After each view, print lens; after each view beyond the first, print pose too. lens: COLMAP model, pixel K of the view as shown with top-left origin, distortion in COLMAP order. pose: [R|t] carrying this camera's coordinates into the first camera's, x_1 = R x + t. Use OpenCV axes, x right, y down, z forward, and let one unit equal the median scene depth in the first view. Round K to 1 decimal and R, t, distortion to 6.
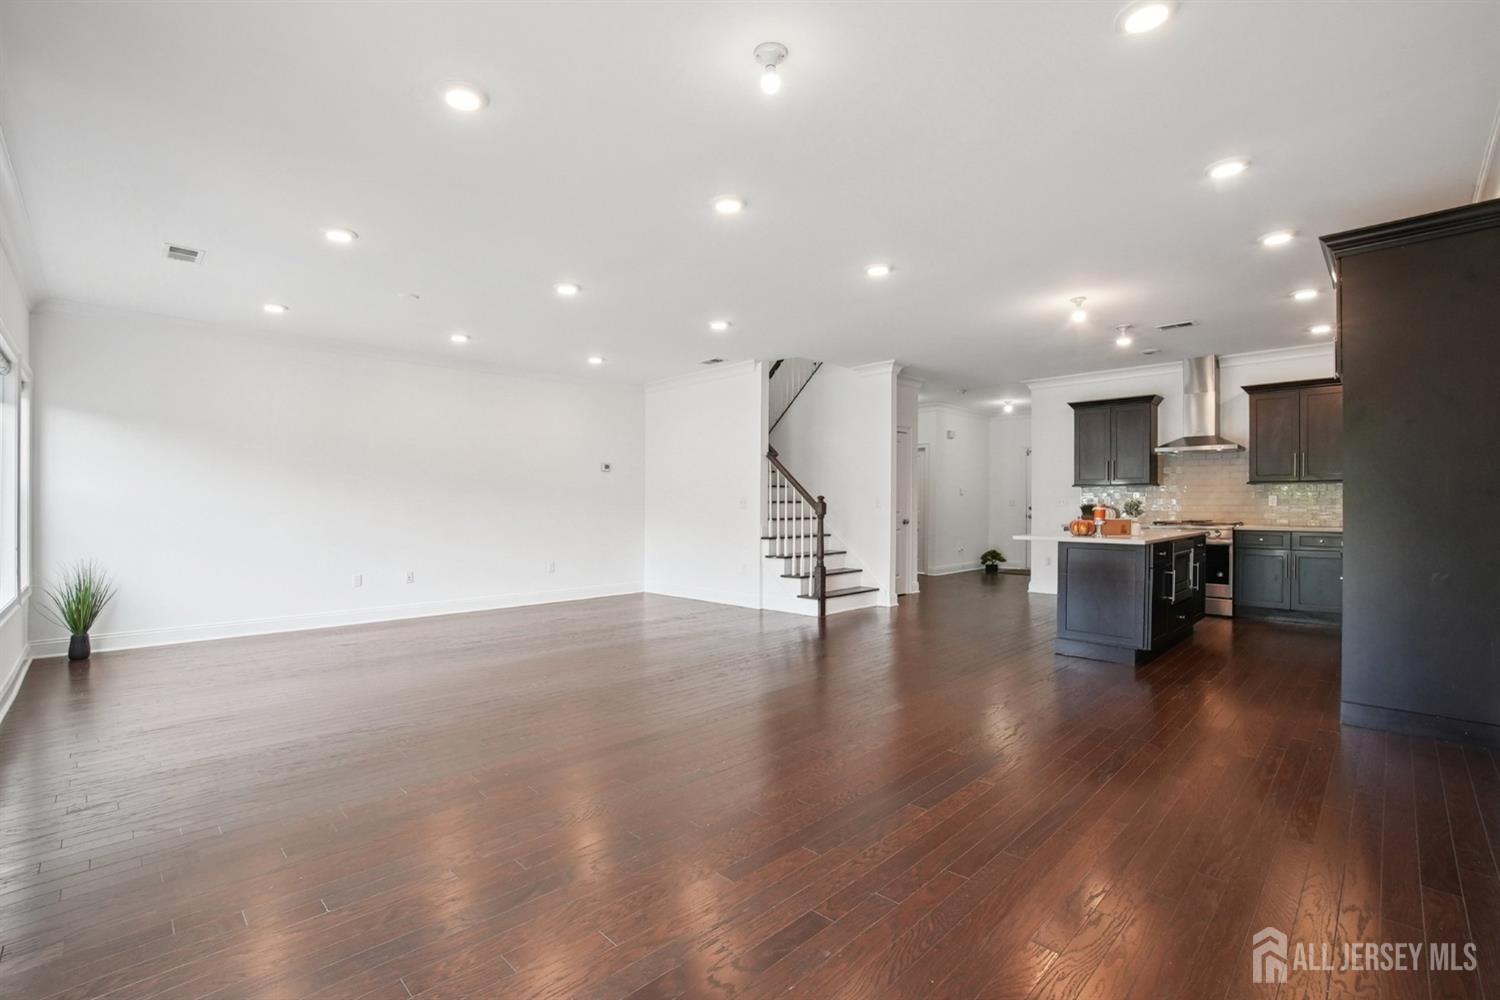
lens RADIAL K [[678.3, 0, 741.0], [0, 678.3, 494.1], [0, 0, 1]] dist [-0.044542, 0.013750]
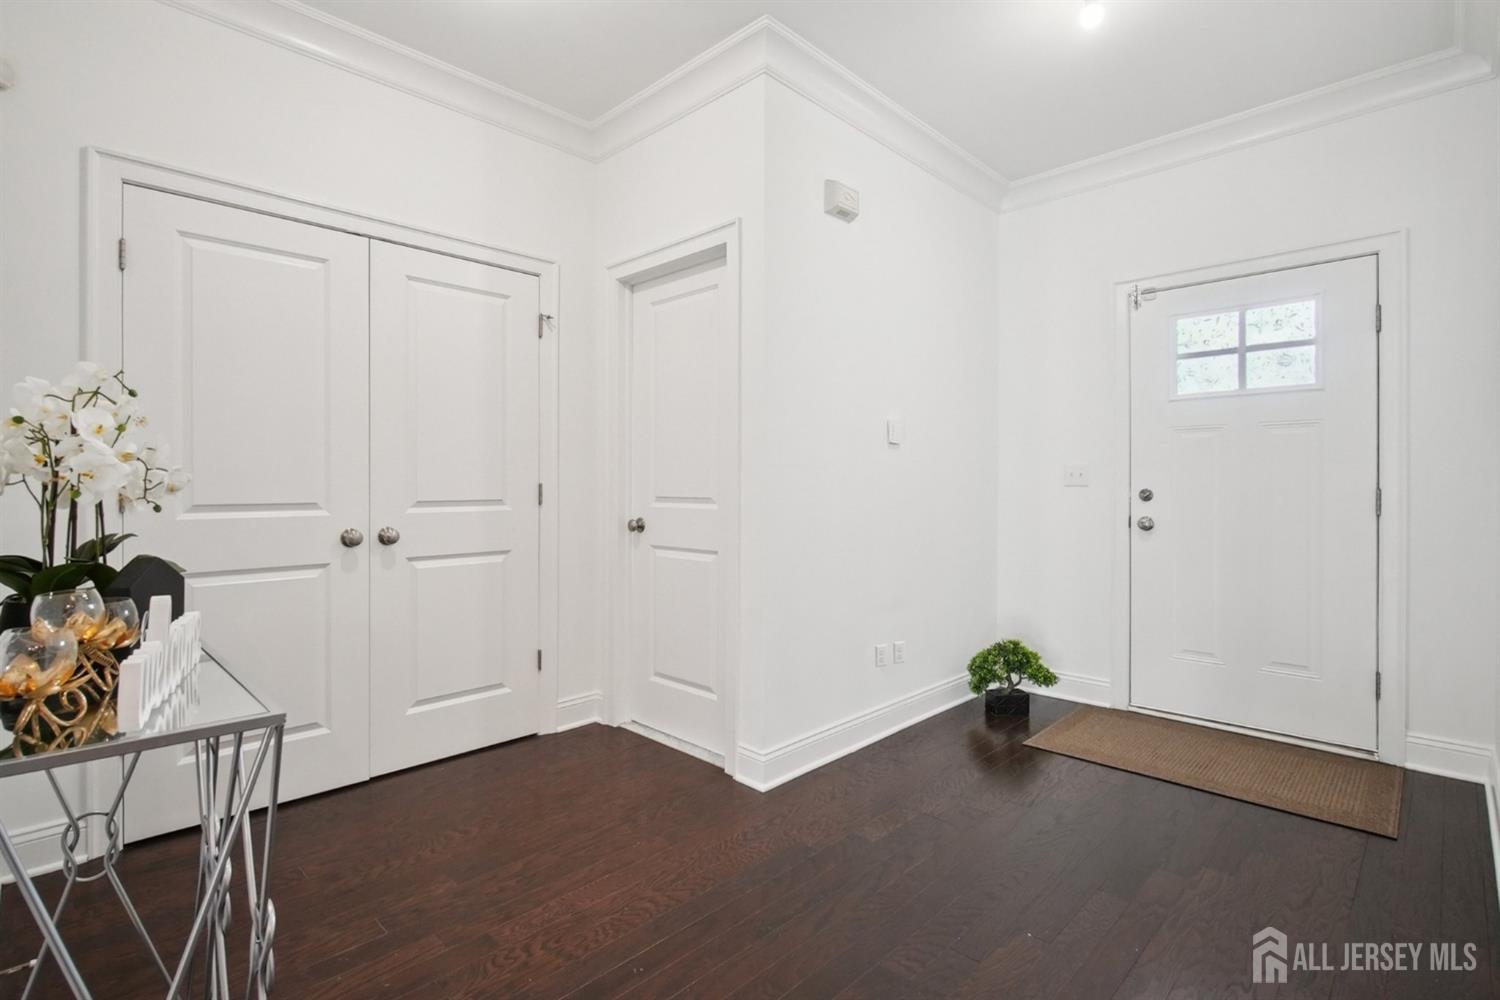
lens RADIAL K [[725.0, 0, 742.5], [0, 725.0, 487.1], [0, 0, 1]] dist [-0.058910, 0.025972]
pose [[0.999985, -0.003256, -0.004318, 0.427867], [0.003320, 0.999883, 0.014909, 0.020226], [0.004269, -0.014923, 0.999880, 1.139199]]
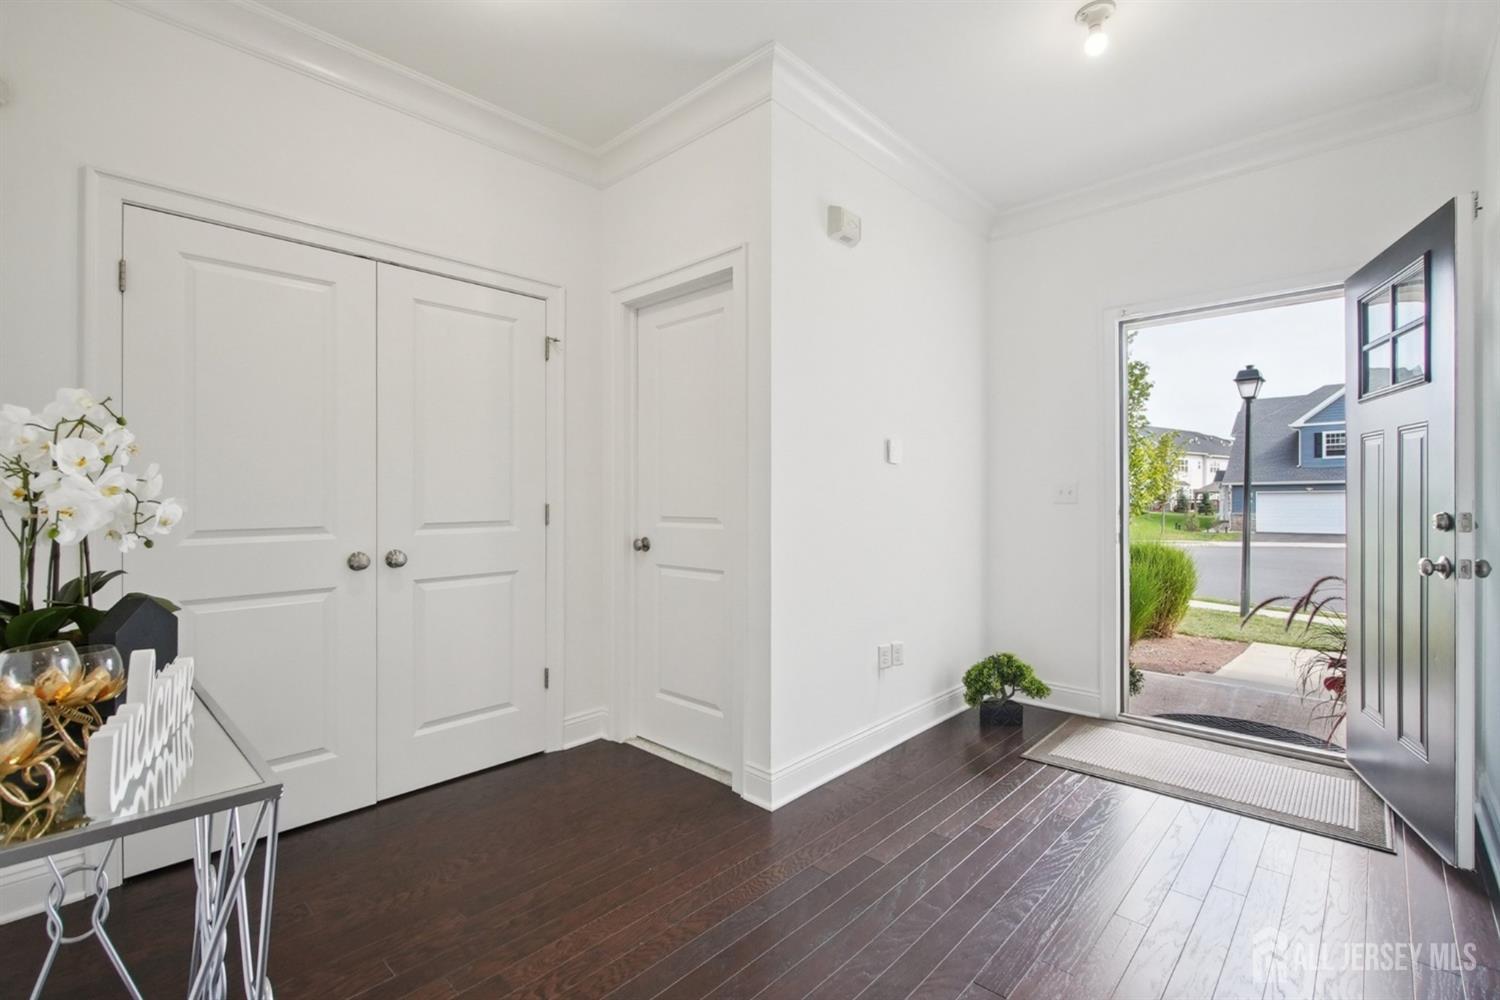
lens RADIAL K [[678.3, 0, 741.0], [0, 678.3, 494.1], [0, 0, 1]] dist [-0.044542, 0.013750]
pose [[0.999895, -0.006460, 0.012988, 0.417419], [0.006354, 0.999946, 0.008205, 0.015421], [-0.013040, -0.008122, 0.999882, 1.158901]]
